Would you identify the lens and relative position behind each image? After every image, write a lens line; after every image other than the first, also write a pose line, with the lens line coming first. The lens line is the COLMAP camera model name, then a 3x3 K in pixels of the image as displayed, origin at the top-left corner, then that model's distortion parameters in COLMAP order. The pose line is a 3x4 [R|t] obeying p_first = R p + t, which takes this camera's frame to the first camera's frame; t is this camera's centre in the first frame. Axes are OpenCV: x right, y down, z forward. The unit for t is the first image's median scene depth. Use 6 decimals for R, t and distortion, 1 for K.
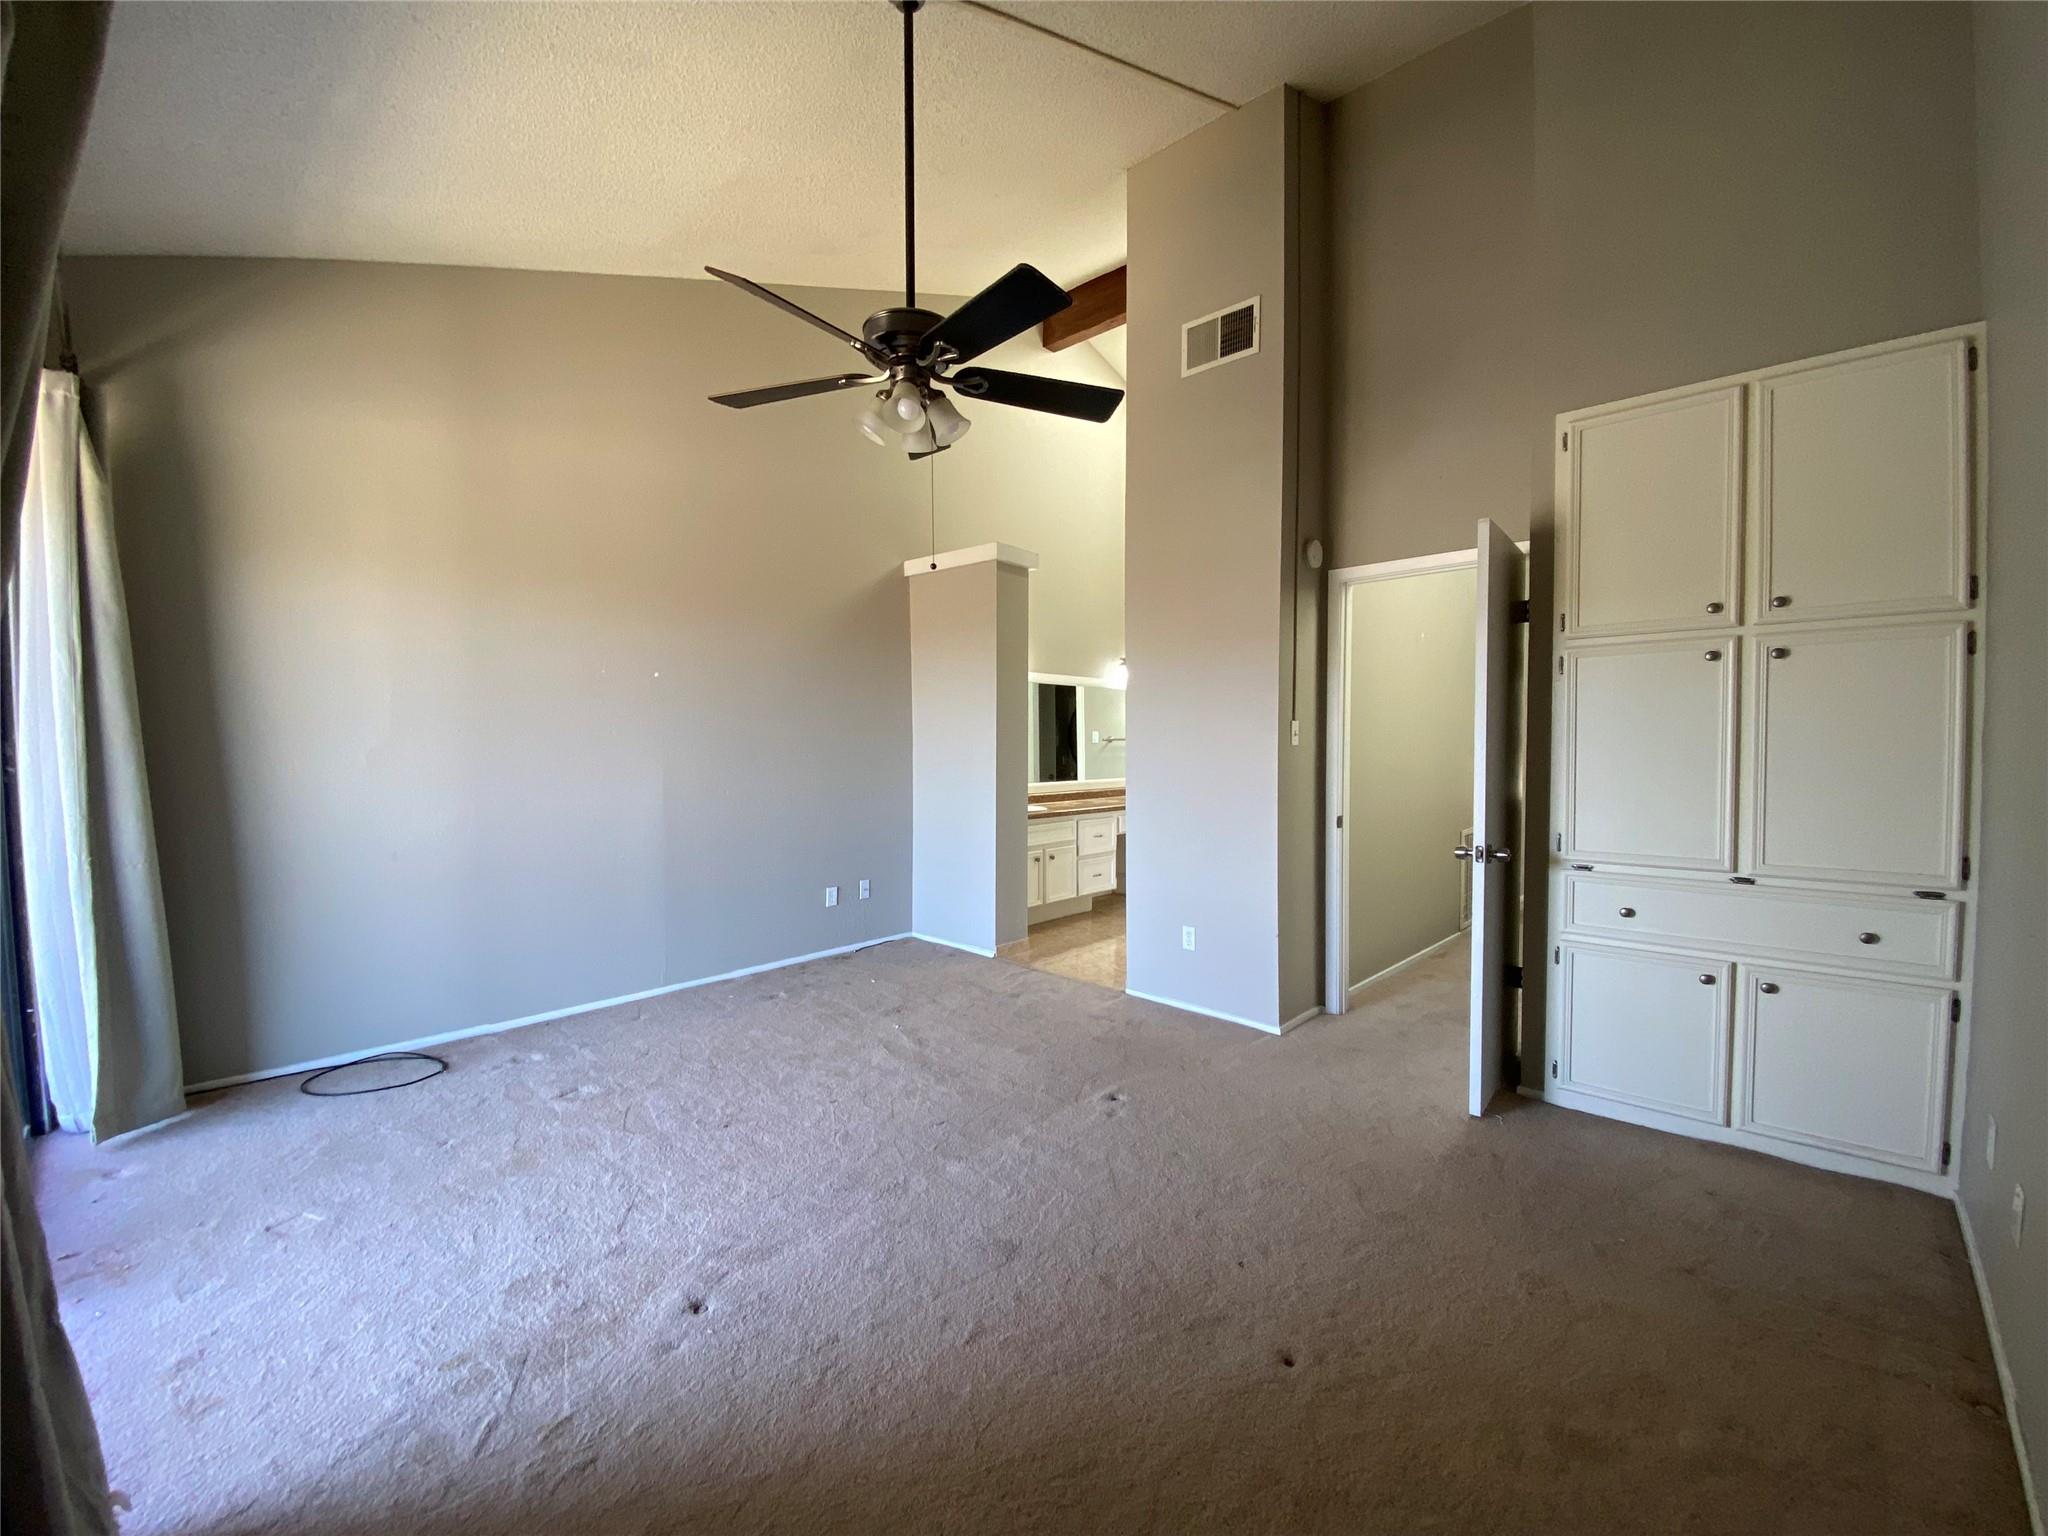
lens RADIAL K [[834.0, 0, 1030.8], [0, 834.0, 775.6], [0, 0, 1]] dist [0.013518, -0.017446]
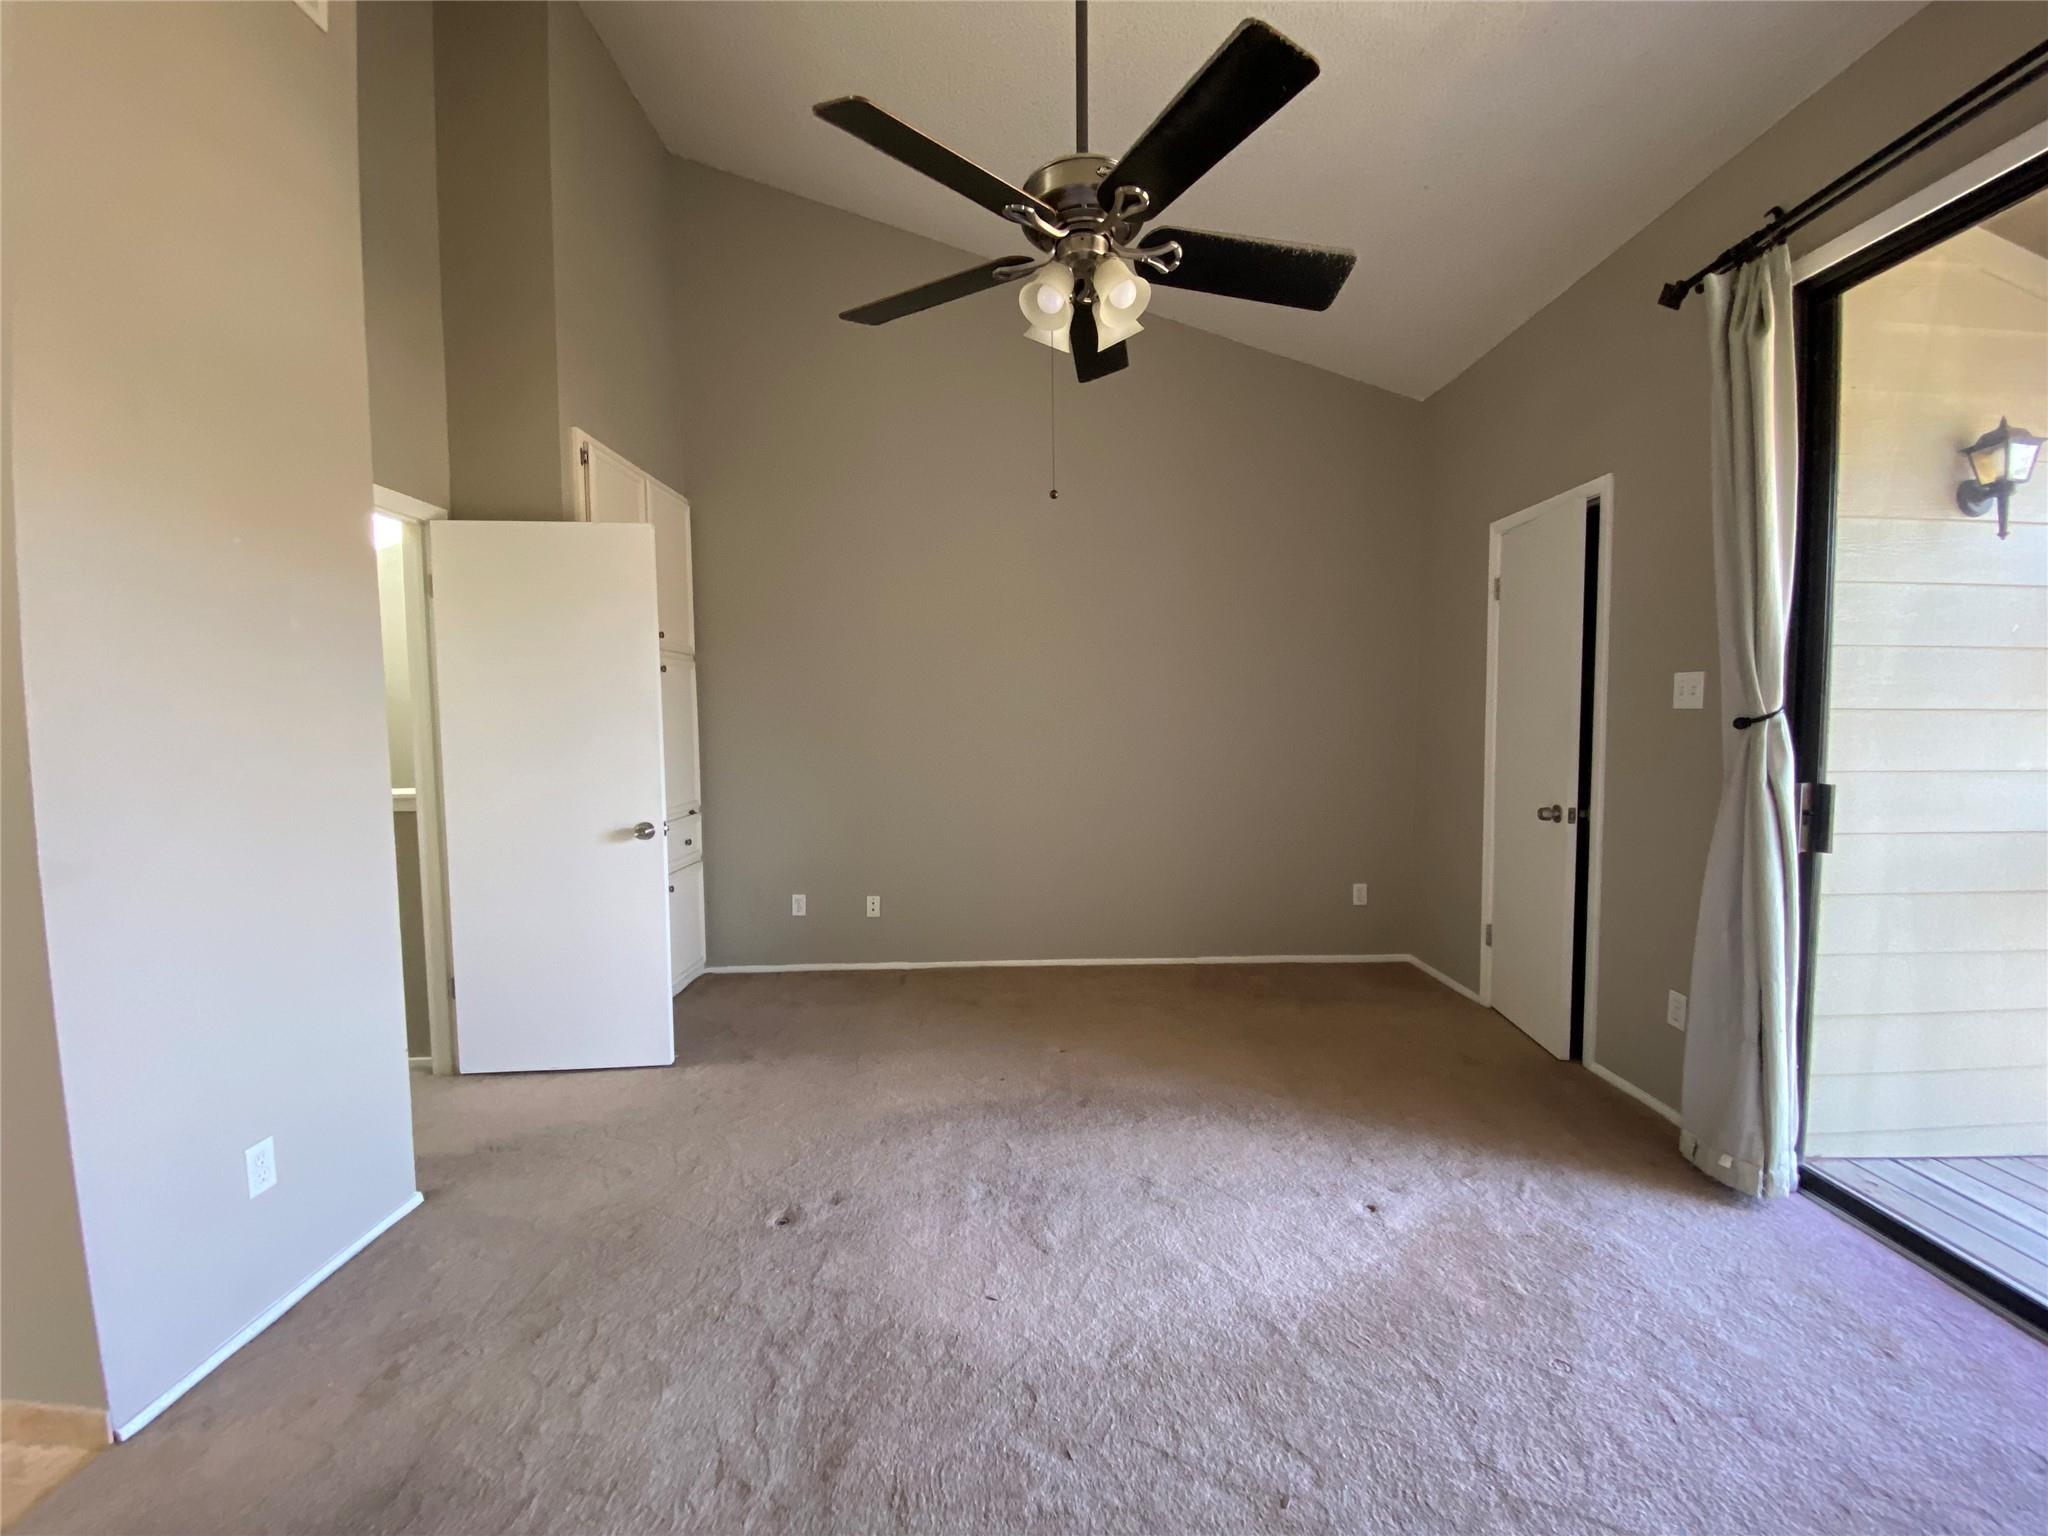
lens RADIAL K [[834.0, 0, 1030.8], [0, 834.0, 775.6], [0, 0, 1]] dist [0.013518, -0.017446]
pose [[-0.710058, -0.042005, 0.702889, -0.483895], [0.039895, 0.994216, 0.099717, -0.046906], [-0.703012, 0.098847, -0.704275, 1.191557]]
